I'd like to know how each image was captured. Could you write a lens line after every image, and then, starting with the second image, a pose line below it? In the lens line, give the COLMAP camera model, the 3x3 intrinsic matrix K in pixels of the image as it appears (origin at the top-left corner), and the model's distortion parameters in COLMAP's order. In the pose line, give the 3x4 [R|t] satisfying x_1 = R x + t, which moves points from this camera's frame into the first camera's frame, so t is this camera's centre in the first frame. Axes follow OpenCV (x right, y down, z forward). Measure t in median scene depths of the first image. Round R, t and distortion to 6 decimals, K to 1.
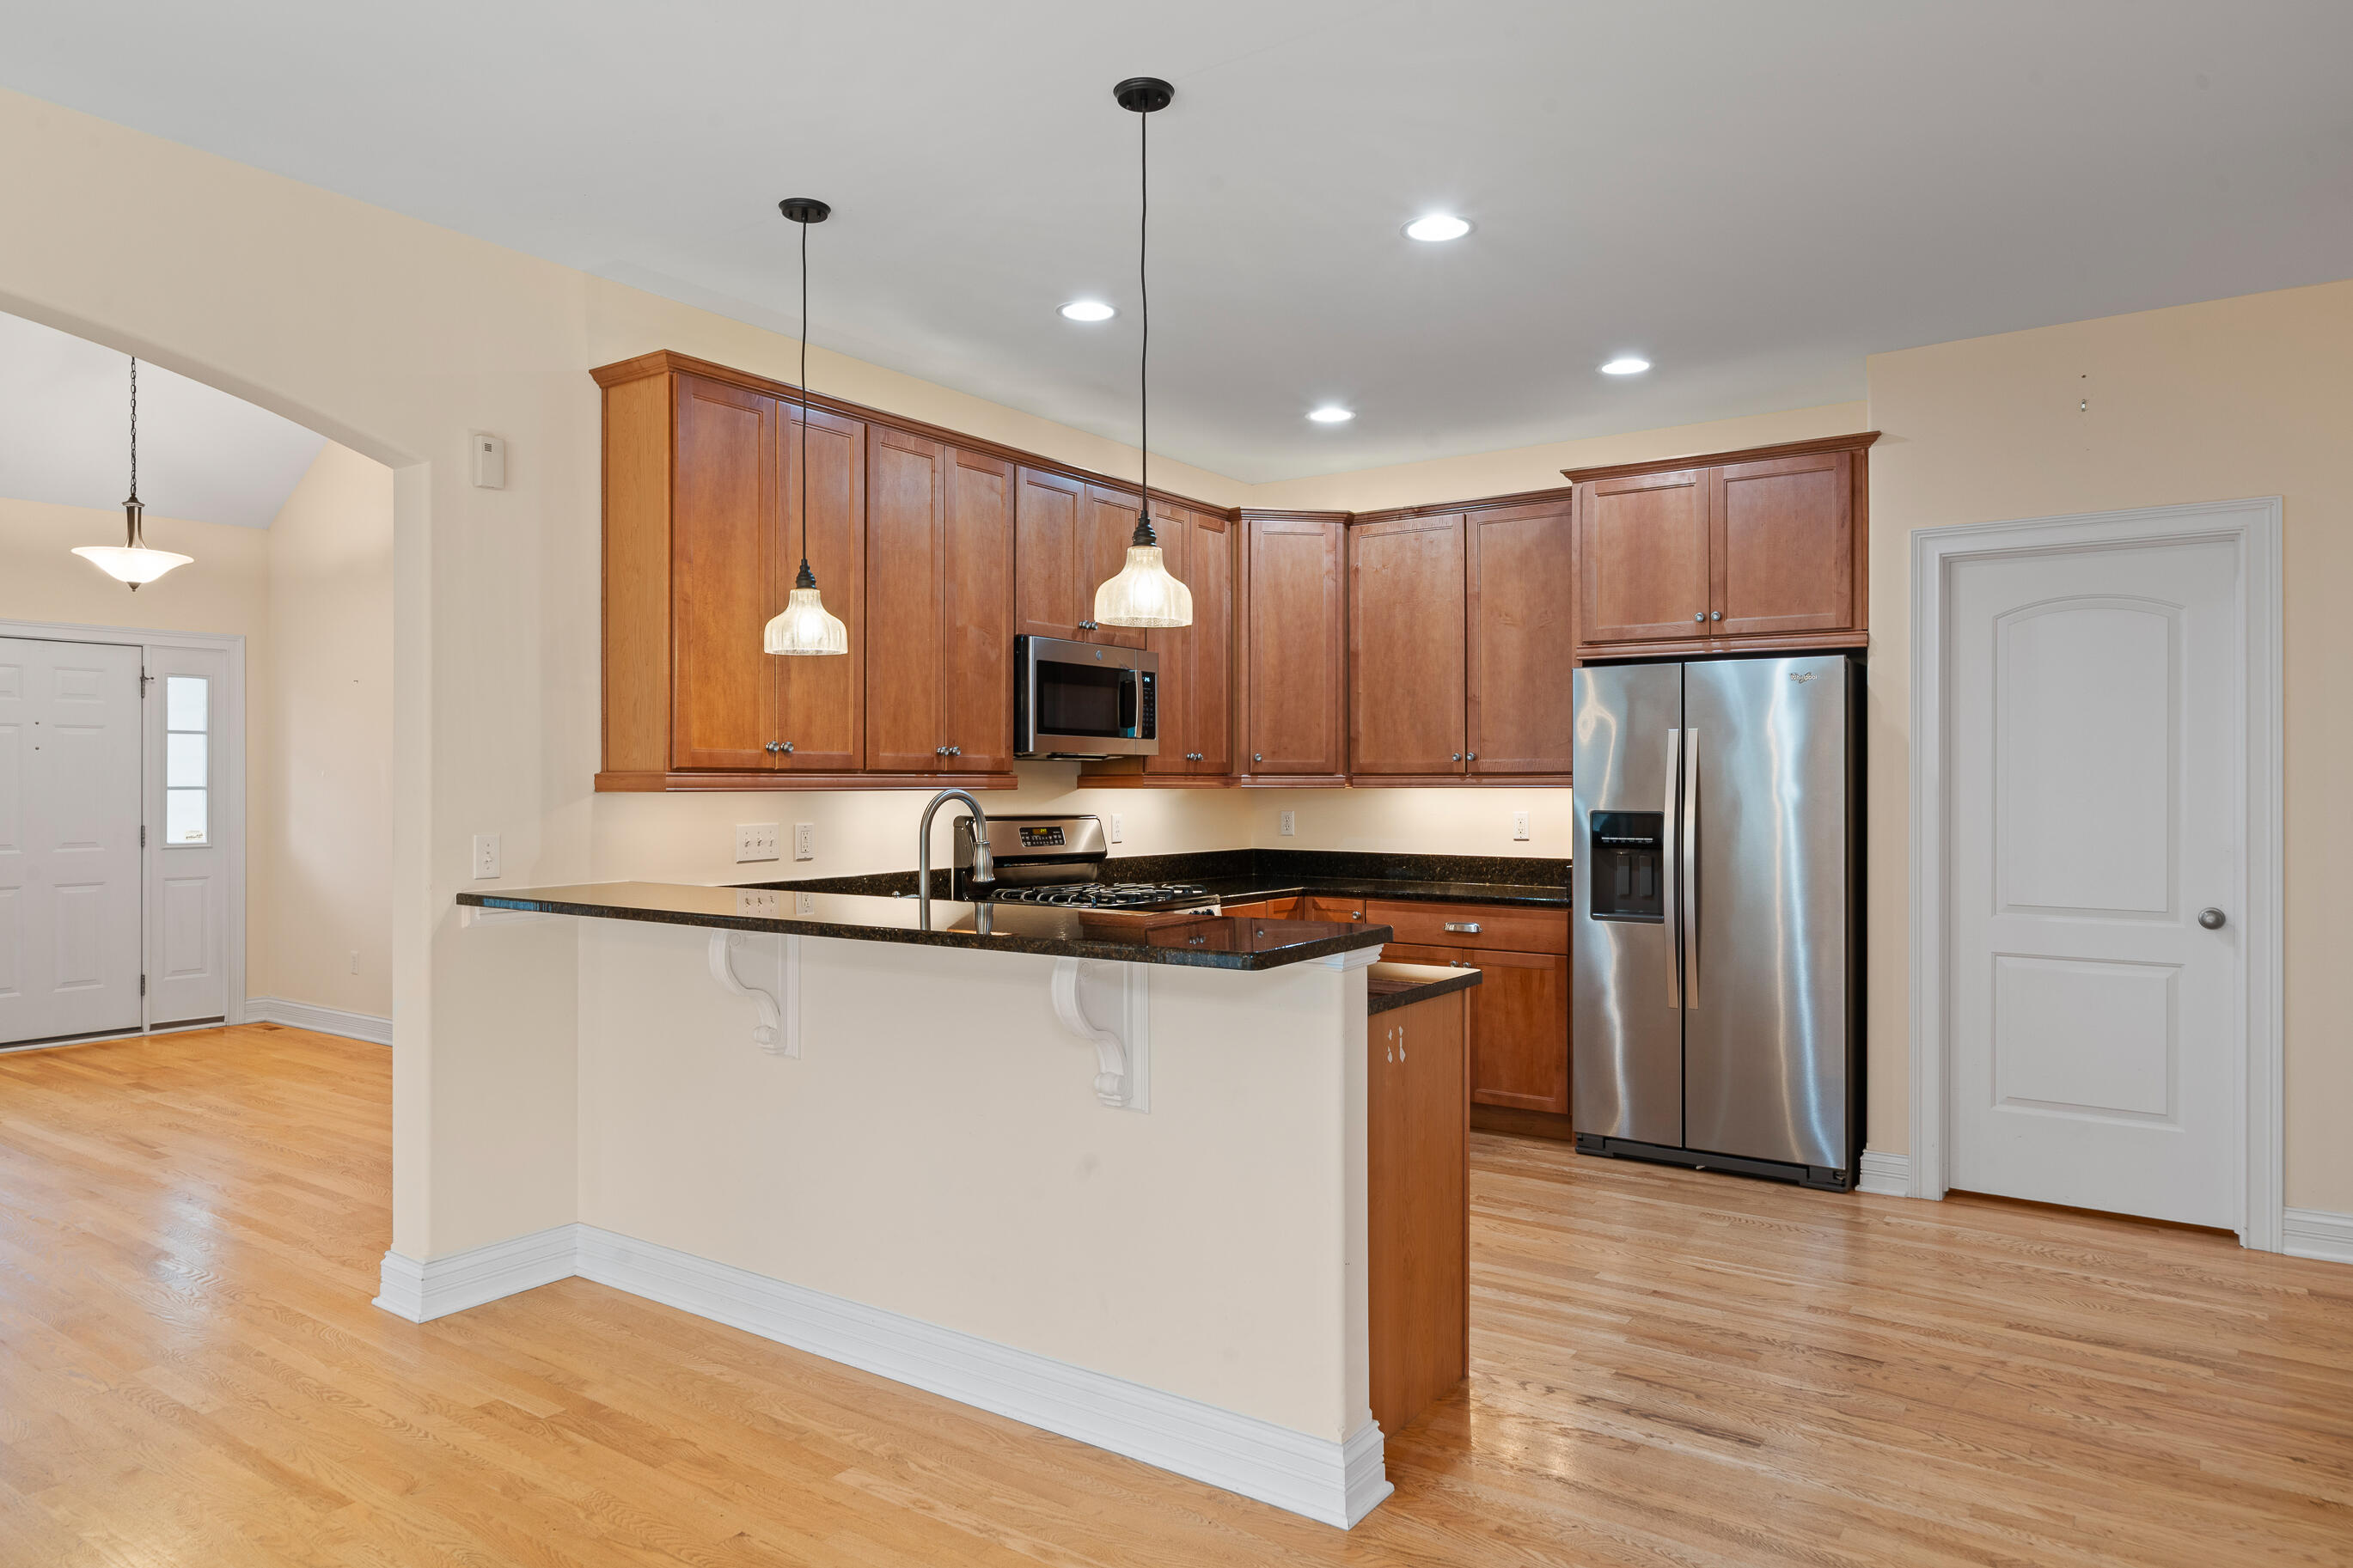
lens RADIAL K [[1457.4, 0, 1166.8], [0, 1457.4, 775.7], [0, 0, 1]] dist [0.003836, -0.005781]
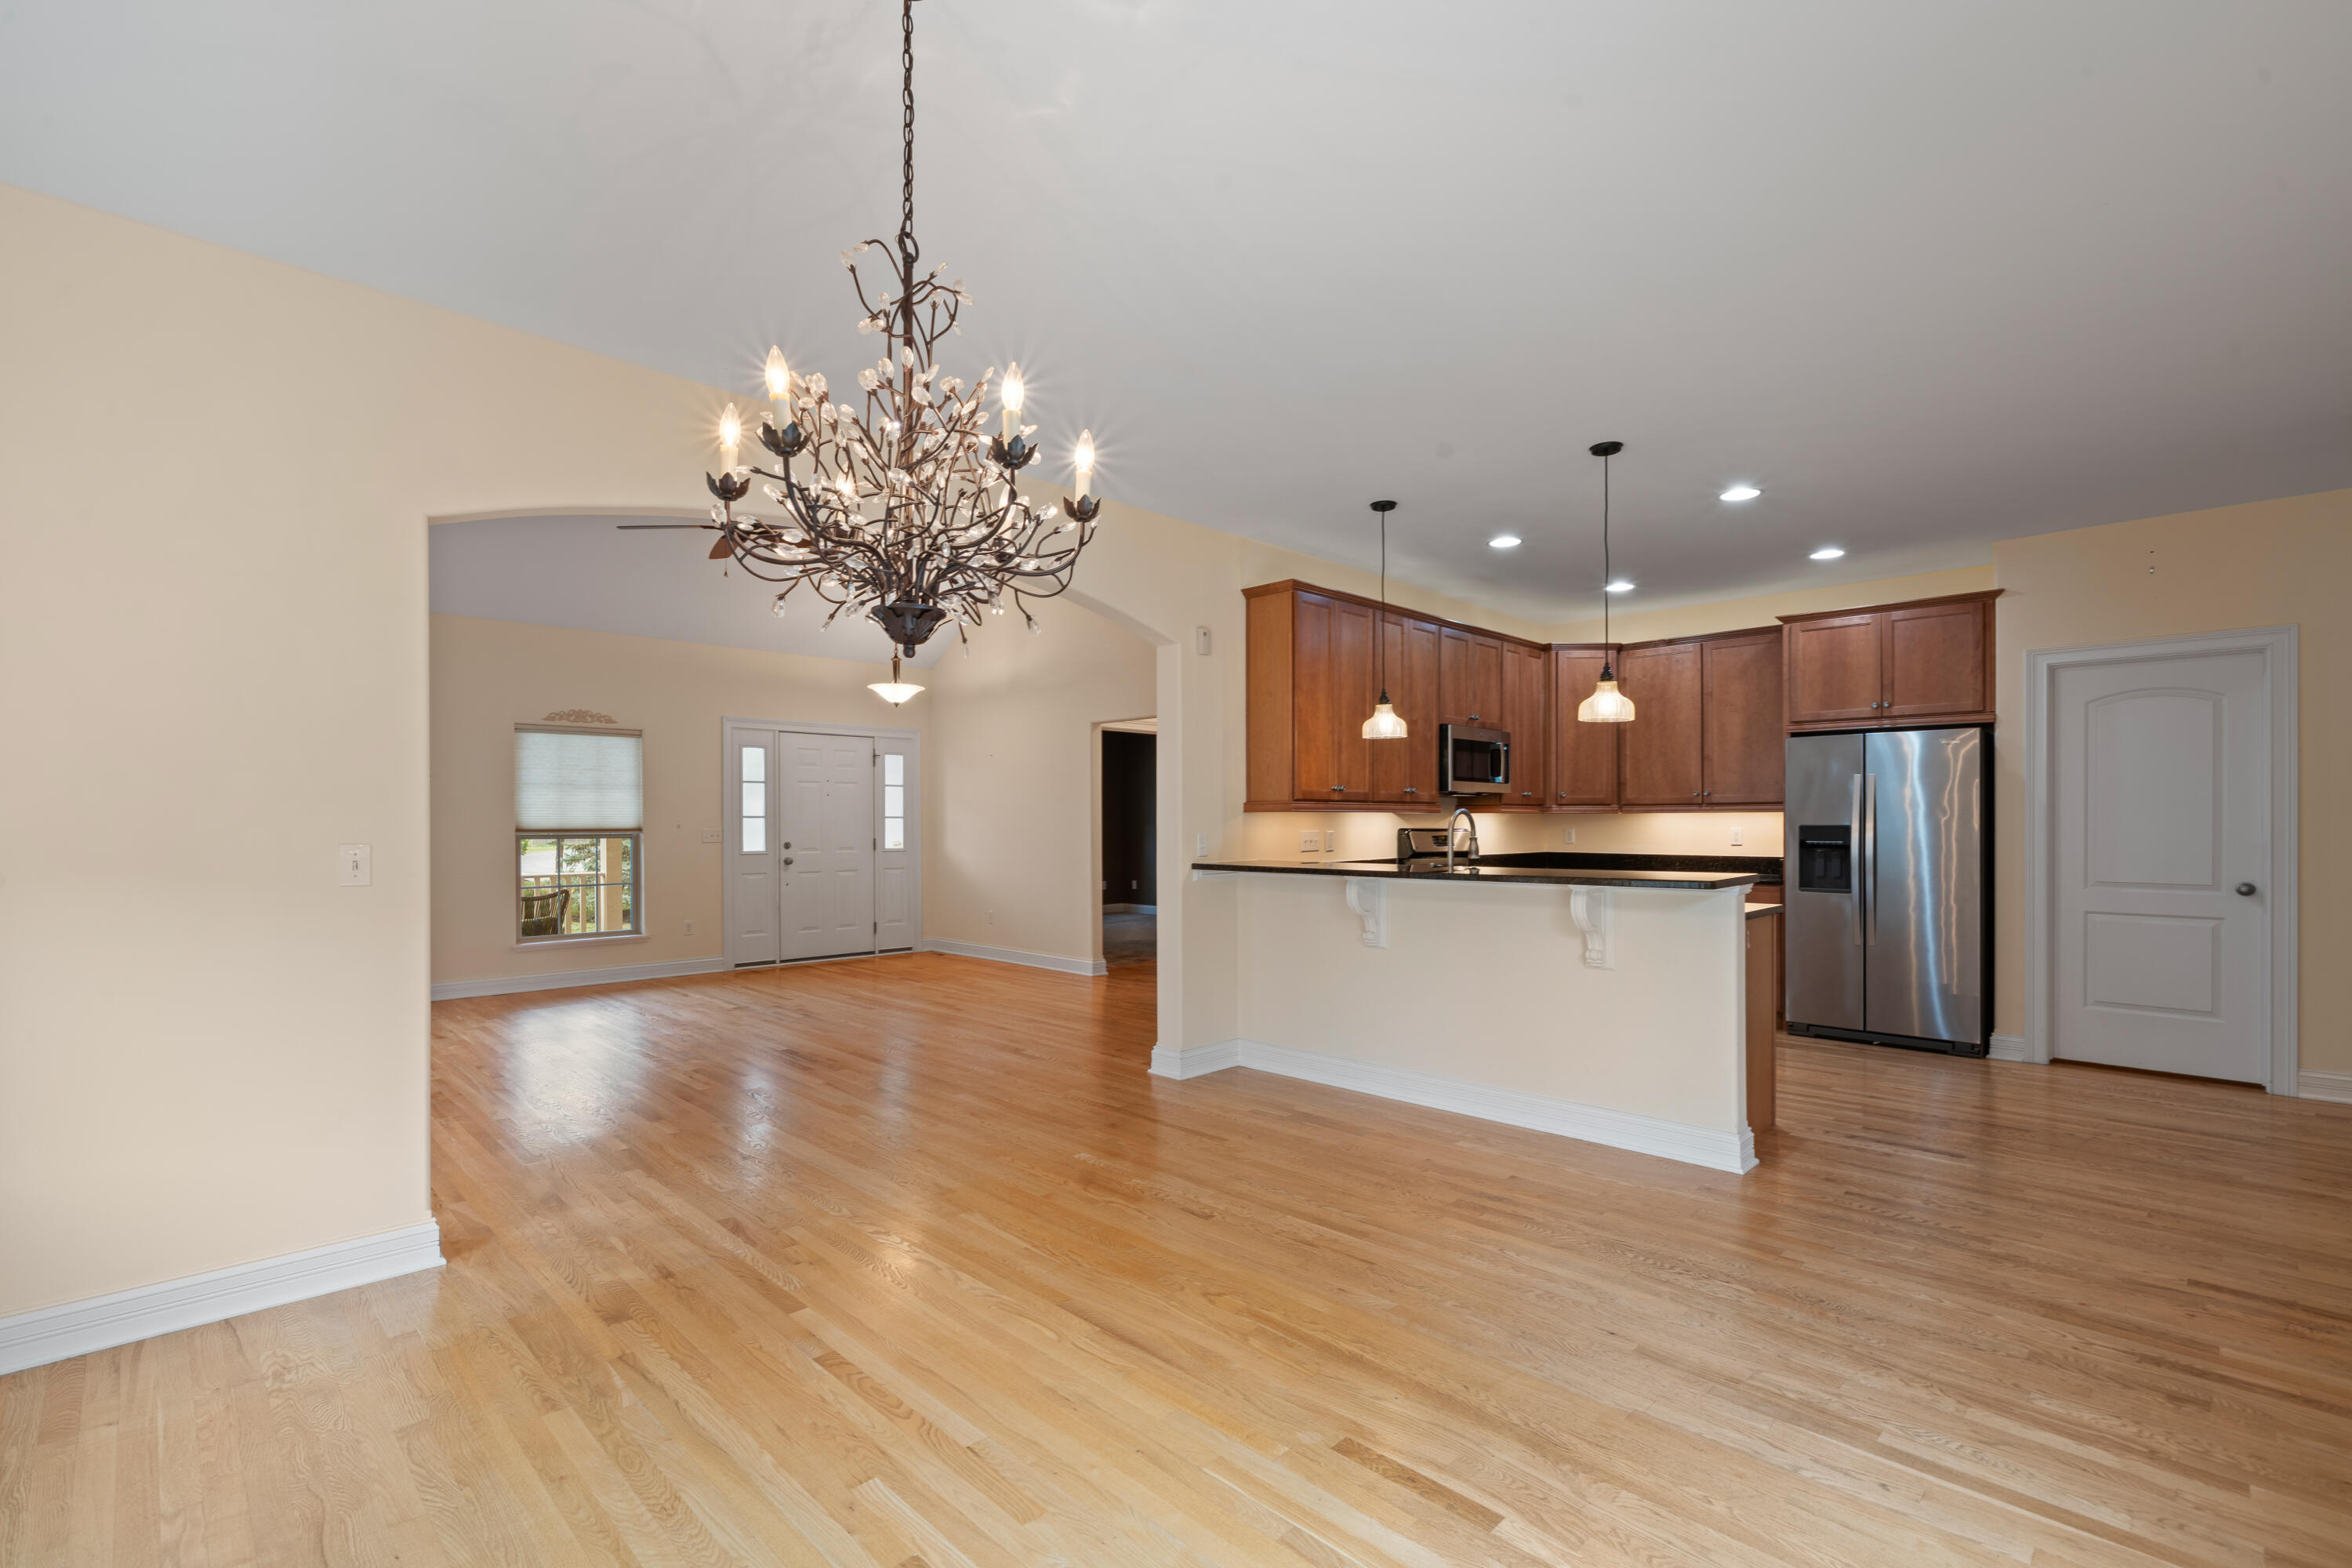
lens RADIAL K [[1030.4, 0, 1157.8], [0, 1030.4, 818.7], [0, 0, 1]] dist [-0.004940, 0.000799]
pose [[0.982643, -0.001658, -0.185502, -0.220481], [0.002186, 0.999994, 0.002642, 0.013446], [0.185496, -0.003002, 0.982640, -0.291854]]
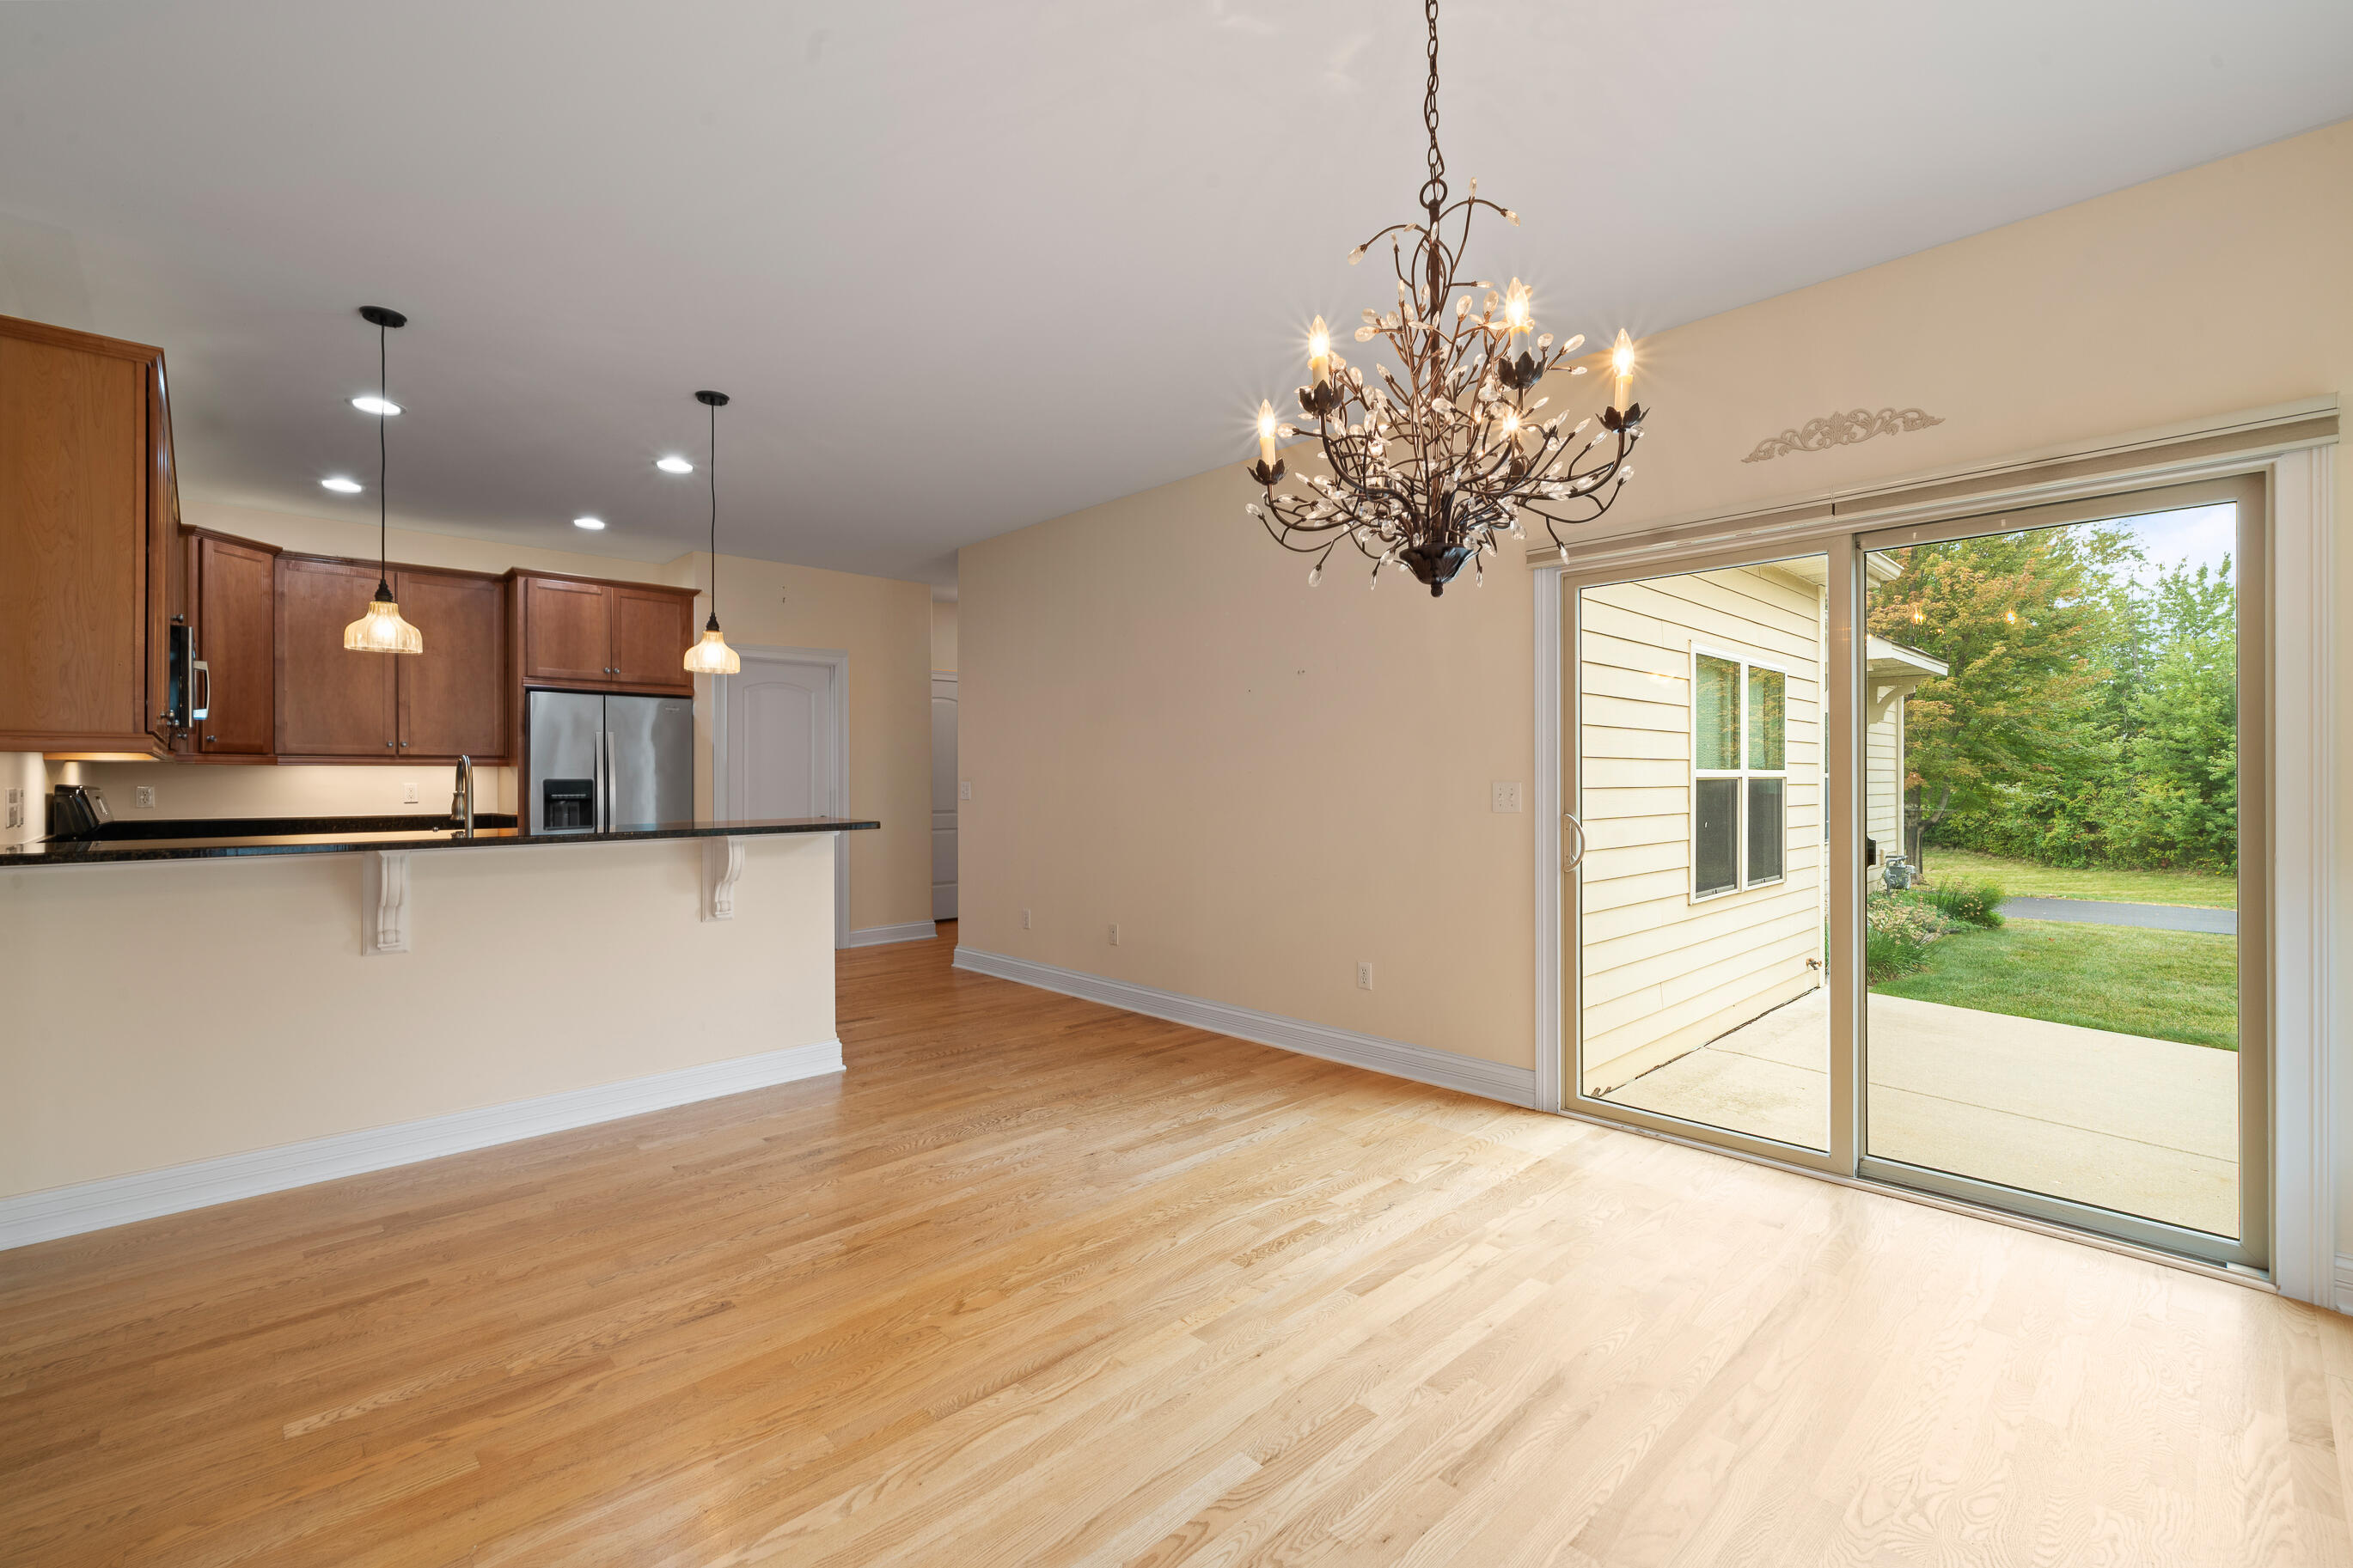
lens RADIAL K [[1030.7, 0, 1161.4], [0, 1030.7, 783.6], [0, 0, 1]] dist [-0.004940, 0.000799]
pose [[0.196793, -0.004257, 0.980436, -0.781585], [-0.003445, 0.999981, 0.005033, 0.022195], [-0.980439, -0.004368, 0.196775, 0.092262]]
